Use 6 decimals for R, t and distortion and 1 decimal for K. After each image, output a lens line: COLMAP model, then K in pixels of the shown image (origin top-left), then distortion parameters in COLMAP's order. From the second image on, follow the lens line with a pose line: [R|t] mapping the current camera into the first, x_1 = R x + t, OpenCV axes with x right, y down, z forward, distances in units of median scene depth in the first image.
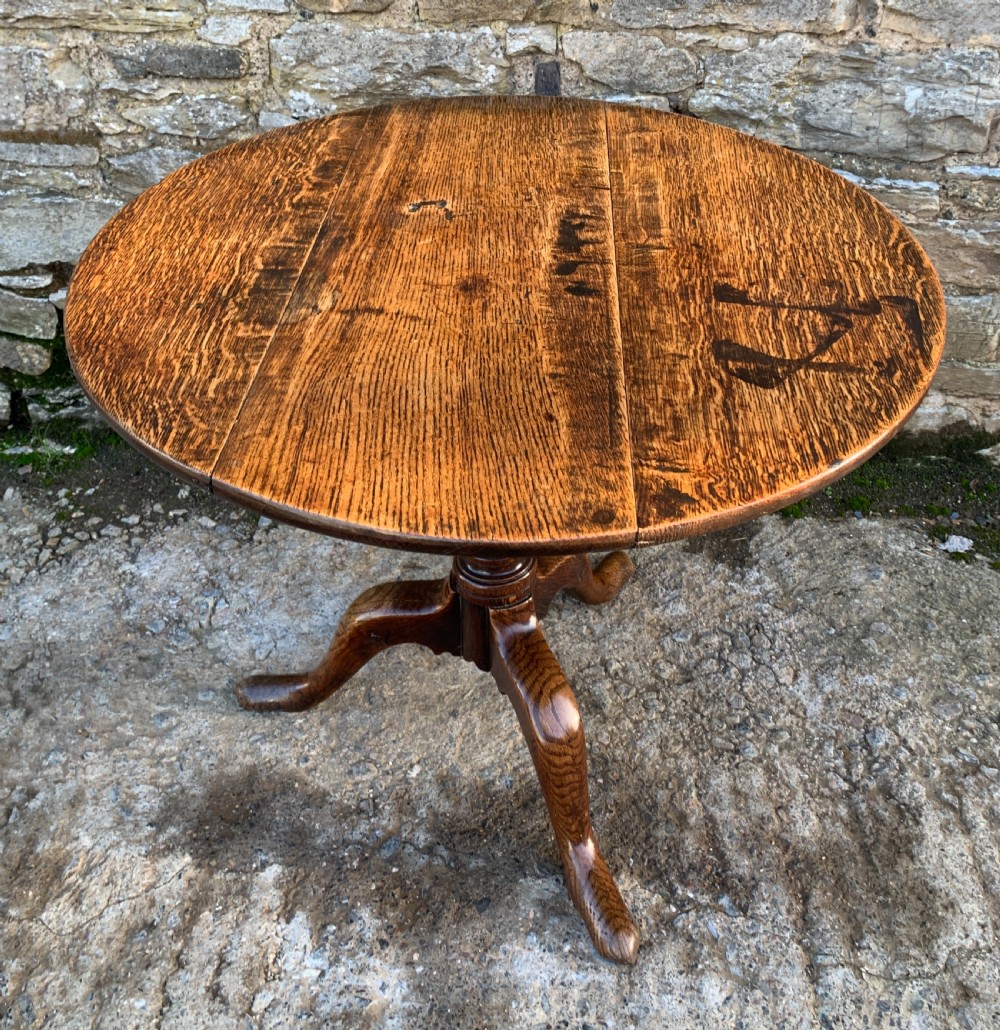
lens RADIAL K [[1128.4, 0, 496.9], [0, 1128.4, 367.3], [0, 0, 1]] dist [0.027109, 0.000000]
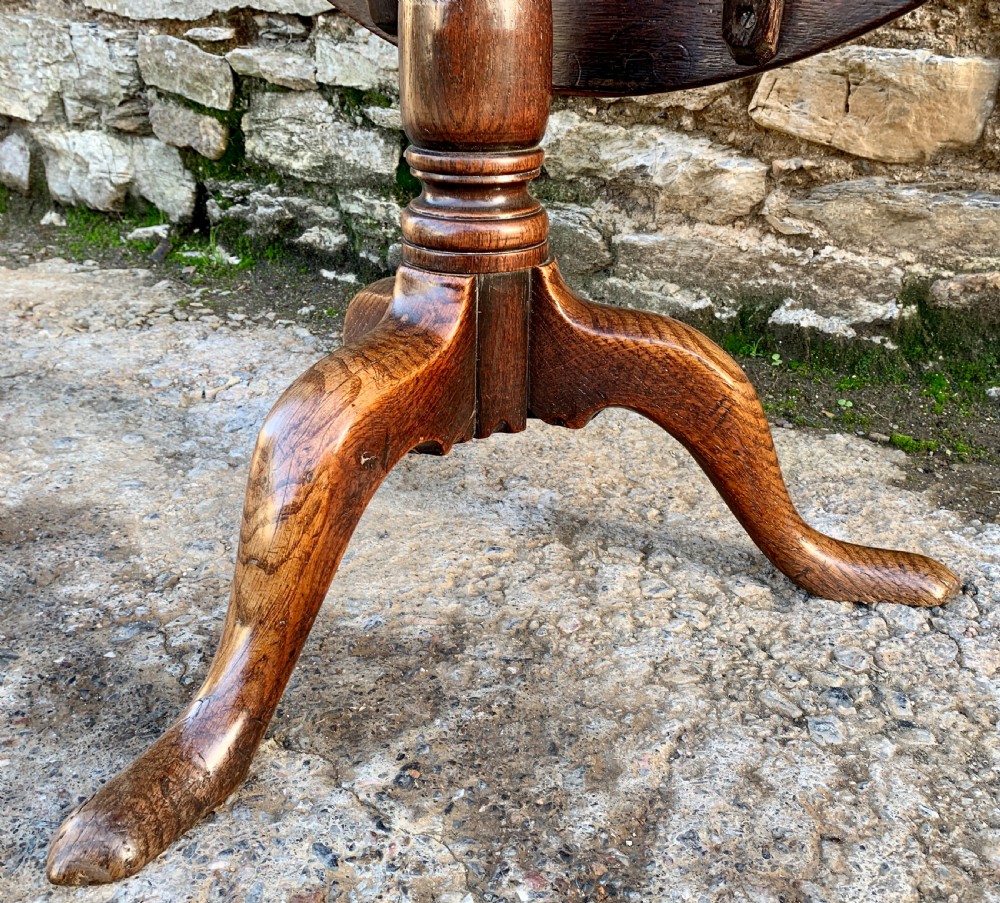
lens RADIAL K [[964.0, 0, 499.6], [0, 964.0, 450.4], [0, 0, 1]] dist [0.016393, 0.000000]
pose [[0.867945, 0.215255, -0.447590, 0.243780], [-0.275651, 0.958436, -0.073596, 0.276475], [0.413145, 0.187256, 0.891205, 0.529624]]
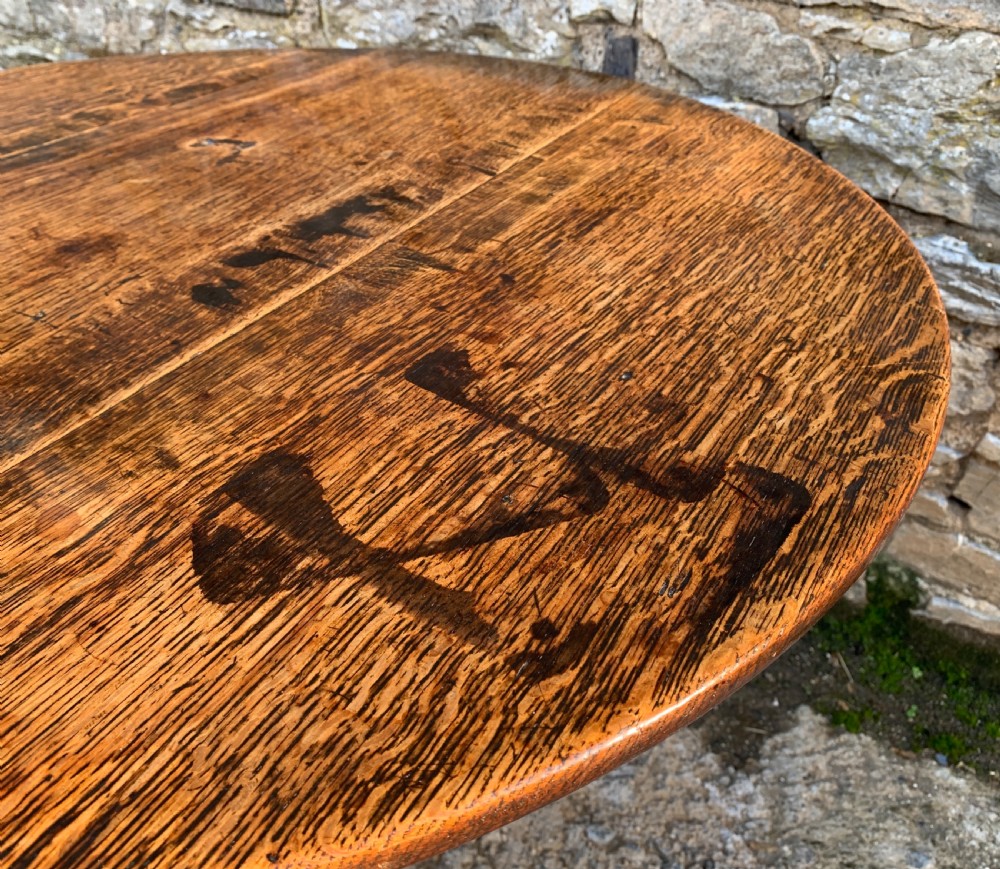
lens RADIAL K [[898.7, 0, 496.8], [0, 898.7, 421.9], [0, 0, 1]] dist [0.002013, 0.004658]
pose [[0.897078, 0.272712, -0.347677, 0.246887], [-0.262590, 0.961837, 0.076913, -0.053320], [0.355384, 0.022300, 0.934454, 0.435412]]
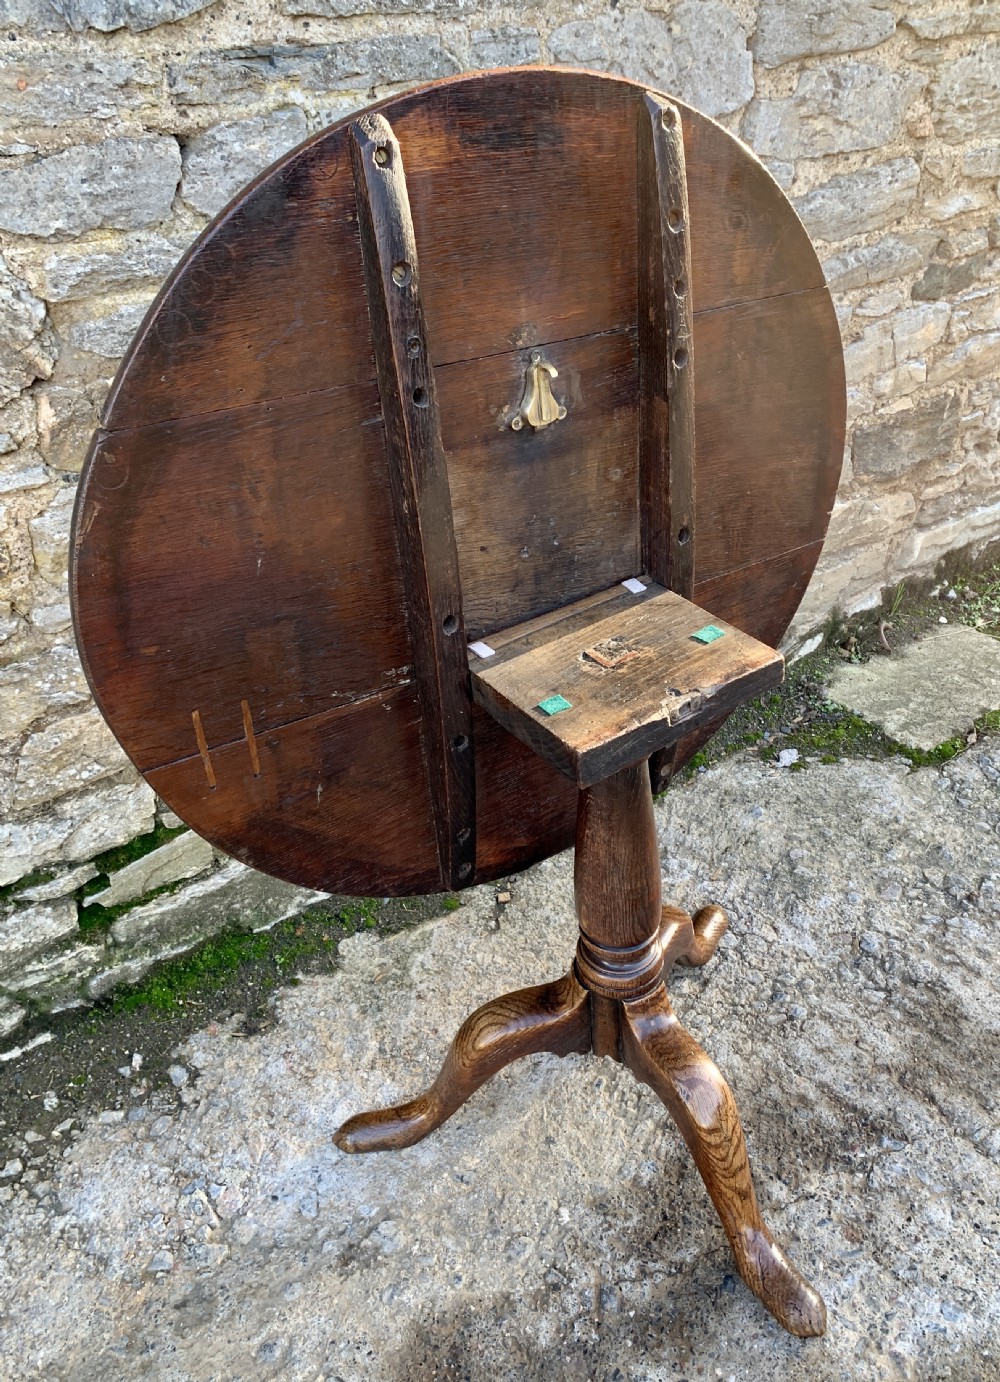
lens RADIAL K [[1178.0, 0, 563.0], [0, 1178.0, 686.4], [0, 0, 1]] dist [0.032212, -0.020142]
pose [[0.784899, -0.375161, 0.493140, -0.362864], [0.364574, 0.923145, 0.122022, -0.151234], [-0.501017, 0.084011, 0.861350, 0.119516]]
